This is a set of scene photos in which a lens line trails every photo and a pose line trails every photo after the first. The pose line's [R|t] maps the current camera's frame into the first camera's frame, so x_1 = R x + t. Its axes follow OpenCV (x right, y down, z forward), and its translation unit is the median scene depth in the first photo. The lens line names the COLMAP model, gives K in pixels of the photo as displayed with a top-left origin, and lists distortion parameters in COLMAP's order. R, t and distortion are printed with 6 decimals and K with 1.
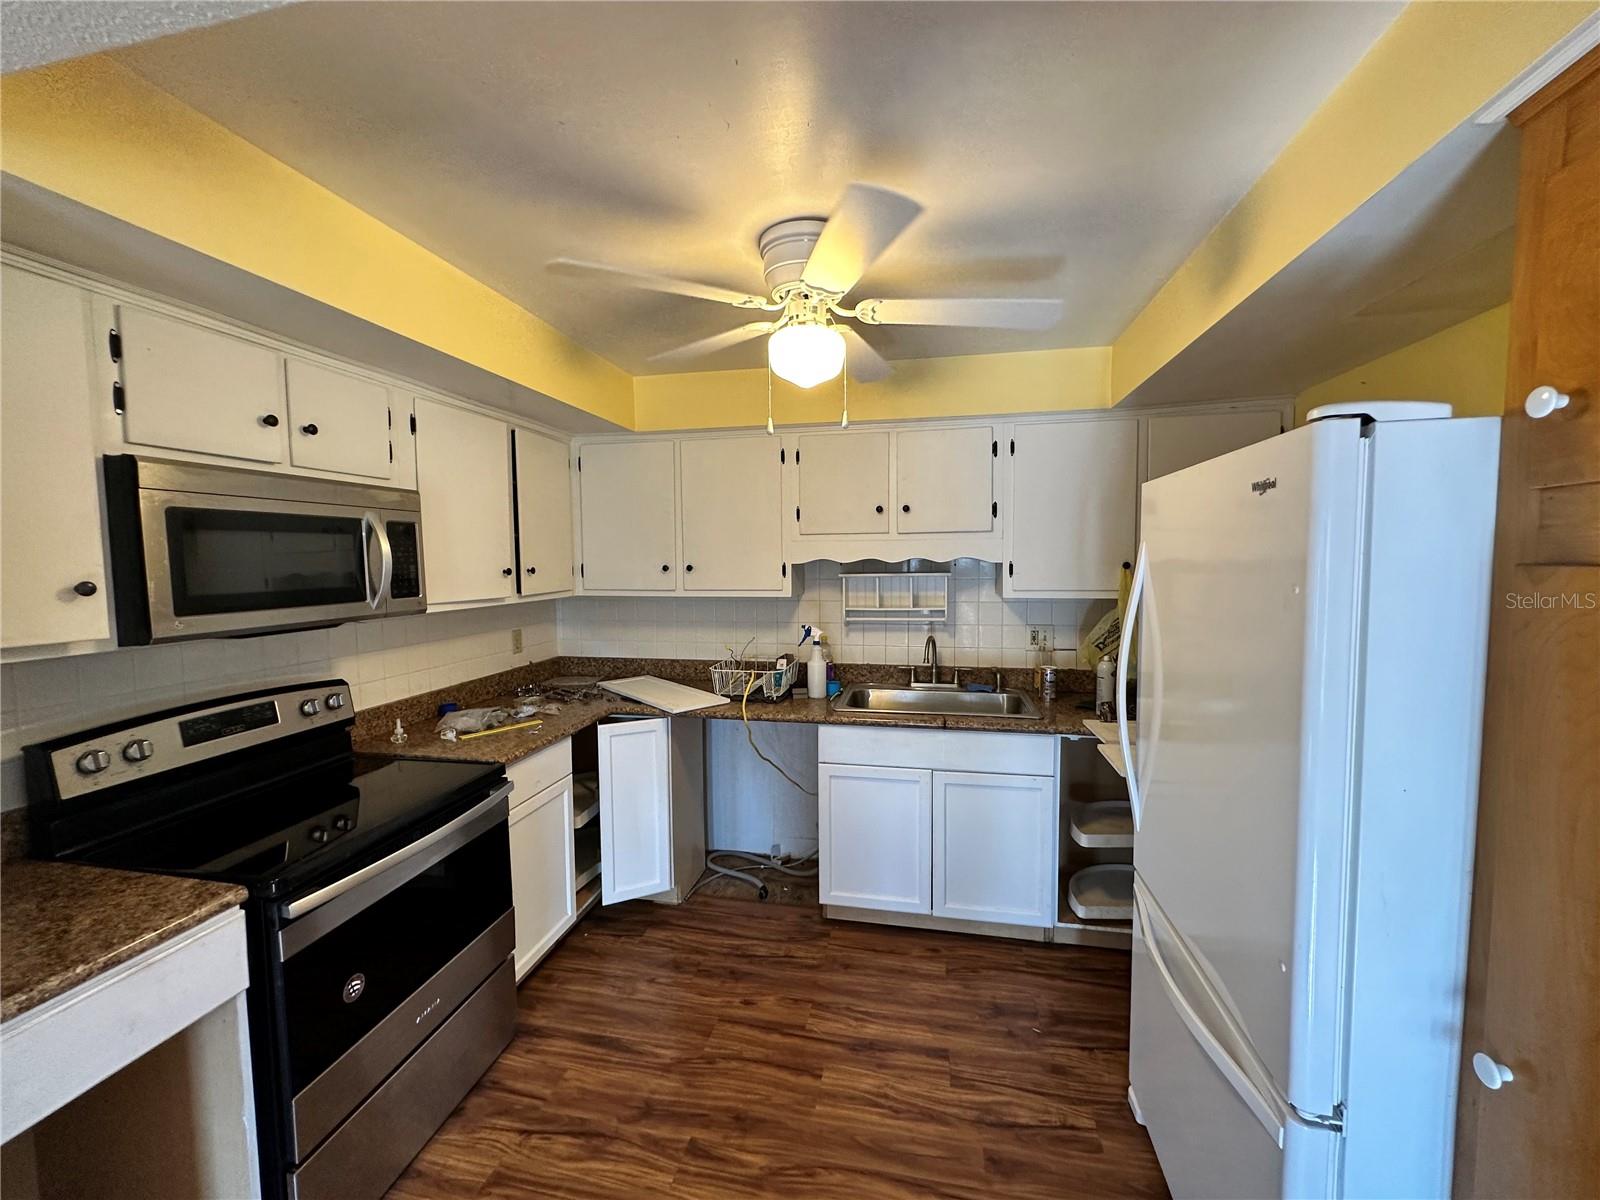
lens RADIAL K [[640.0, 0, 796.4], [0, 640.0, 597.9], [0, 0, 1]] dist [-0.002120, -0.000197]
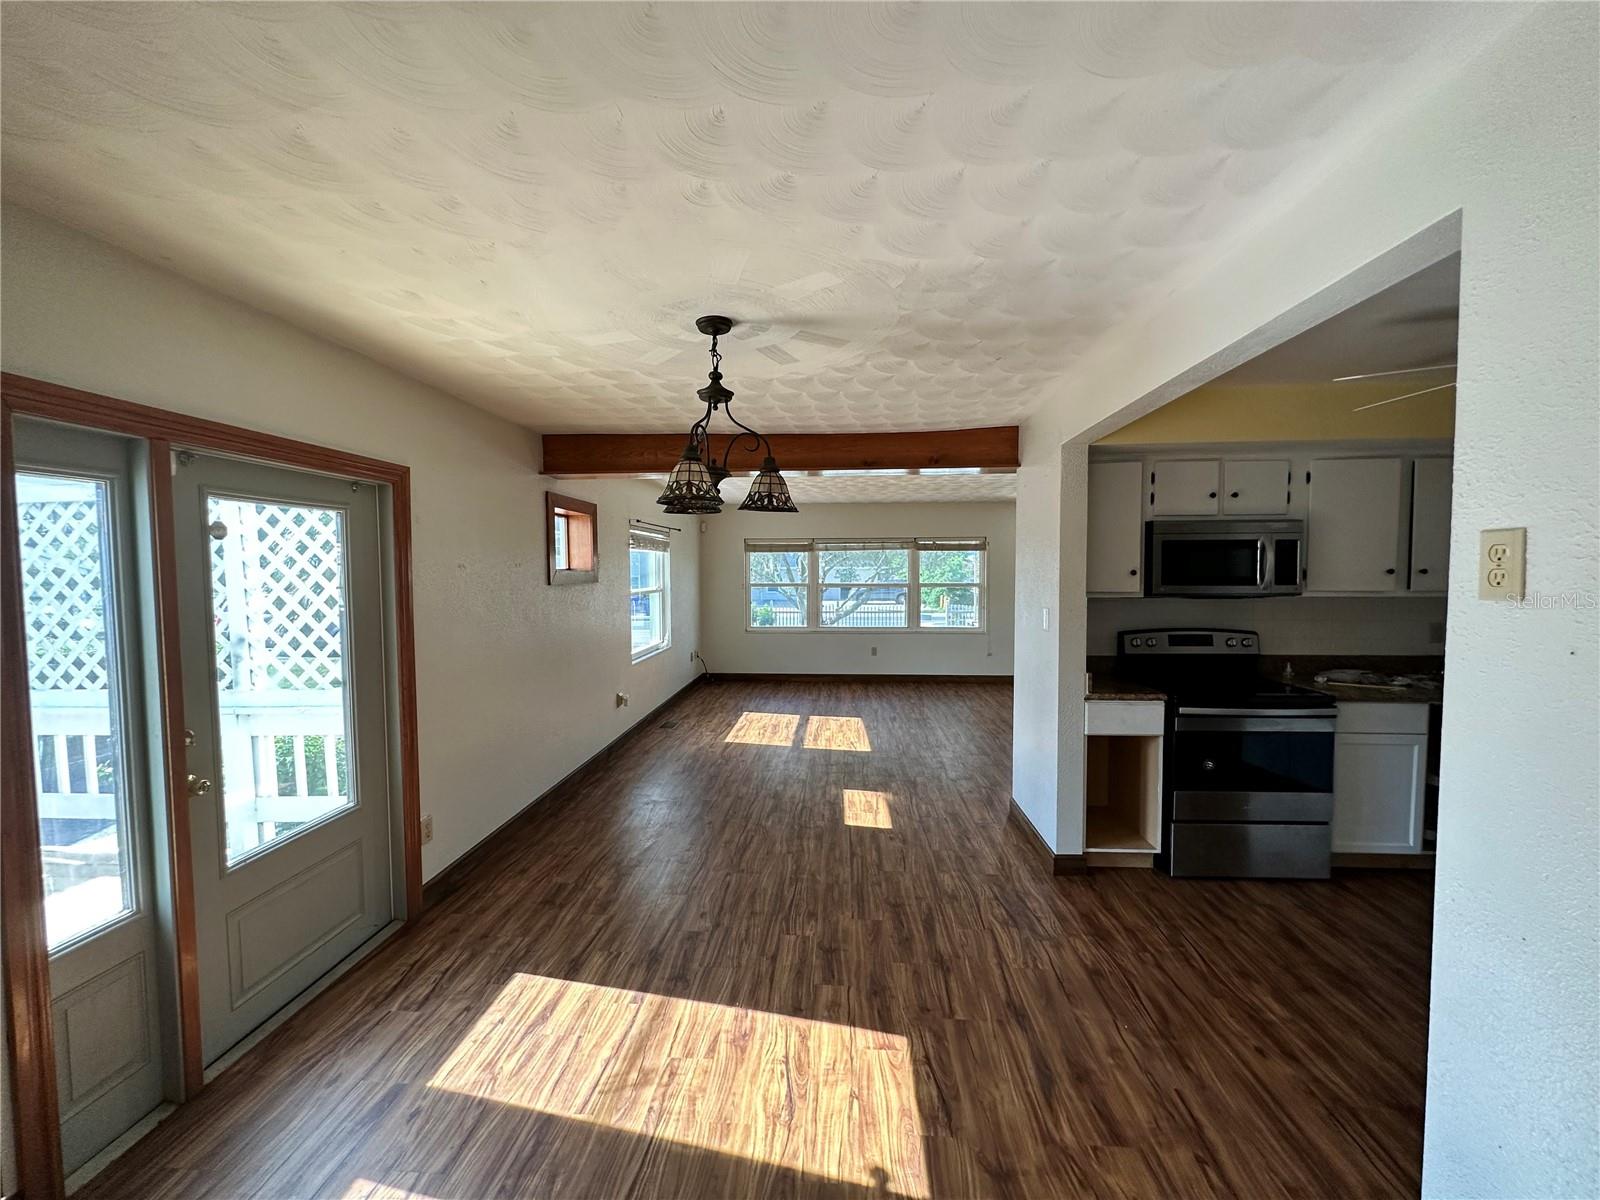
lens RADIAL K [[640.0, 0, 796.4], [0, 640.0, 597.9], [0, 0, 1]] dist [-0.002120, -0.000197]
pose [[0.138694, 0.062001, -0.988393, 0.955720], [-0.061156, 0.996670, 0.053939, 0.023673], [0.988445, 0.052965, 0.142024, -0.553119]]
